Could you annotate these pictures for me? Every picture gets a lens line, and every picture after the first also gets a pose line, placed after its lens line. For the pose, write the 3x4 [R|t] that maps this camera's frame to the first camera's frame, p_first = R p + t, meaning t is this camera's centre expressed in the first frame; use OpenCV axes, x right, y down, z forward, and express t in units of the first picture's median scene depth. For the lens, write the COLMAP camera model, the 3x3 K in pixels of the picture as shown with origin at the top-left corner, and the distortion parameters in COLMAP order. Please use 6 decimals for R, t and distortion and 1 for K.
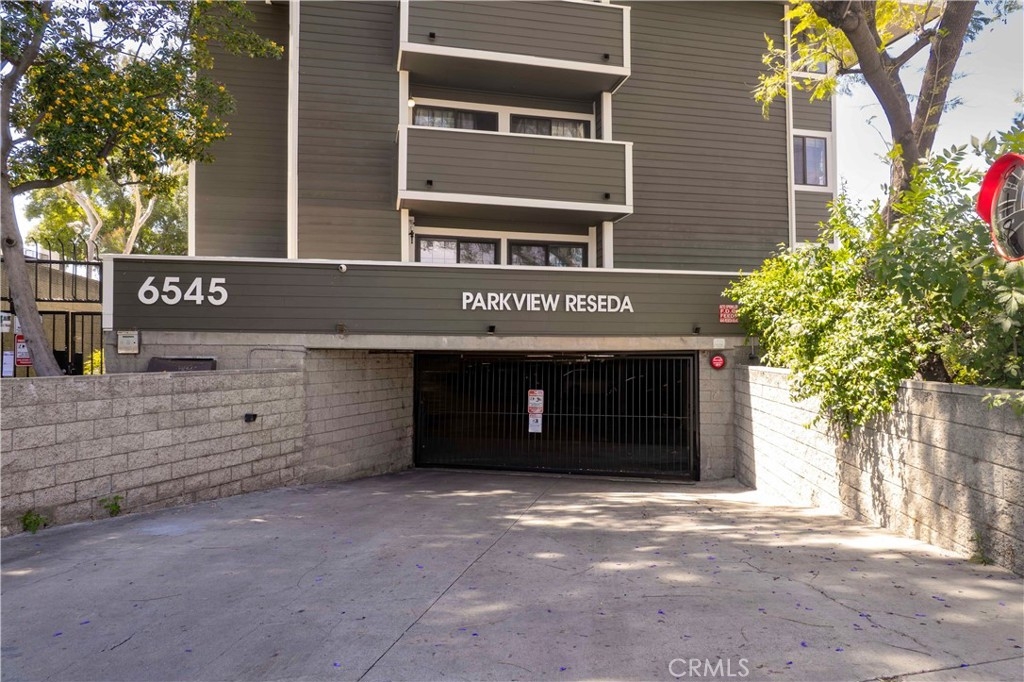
lens RADIAL K [[655.3, 0, 511.7], [0, 655.3, 337.5], [0, 0, 1]] dist [-0.019146, 0.012274]
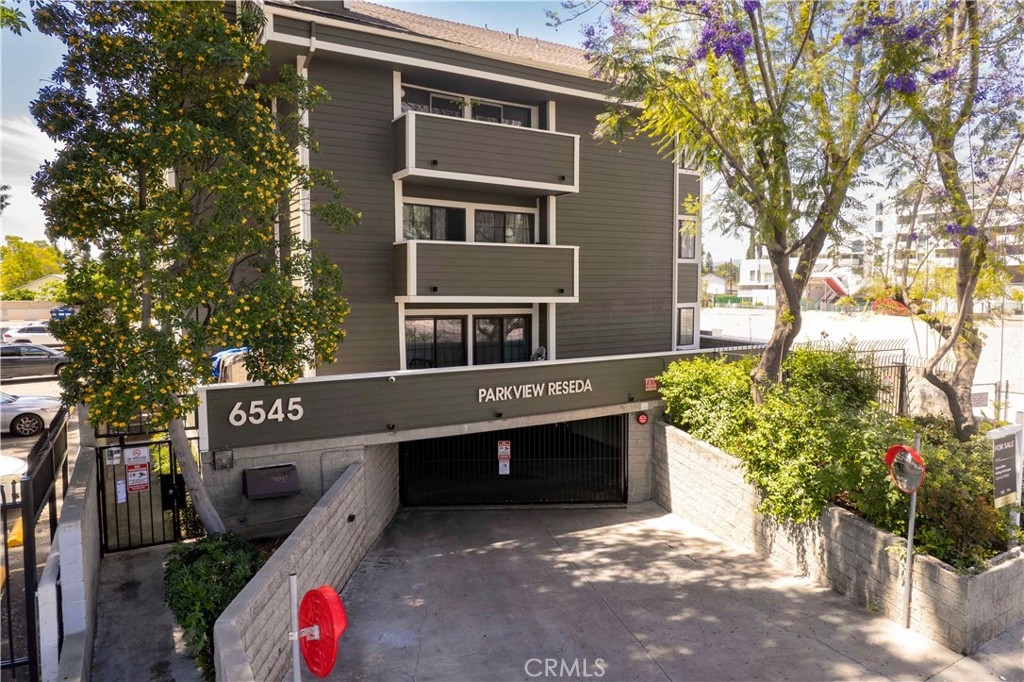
lens RADIAL K [[655.3, 0, 514.5], [0, 655.3, 344.9], [0, 0, 1]] dist [-0.019146, 0.012274]
pose [[0.950387, -0.028098, 0.309799, -0.389896], [-0.005551, 0.994222, 0.107203, -0.283554], [-0.311021, -0.103604, 0.944739, -0.215286]]
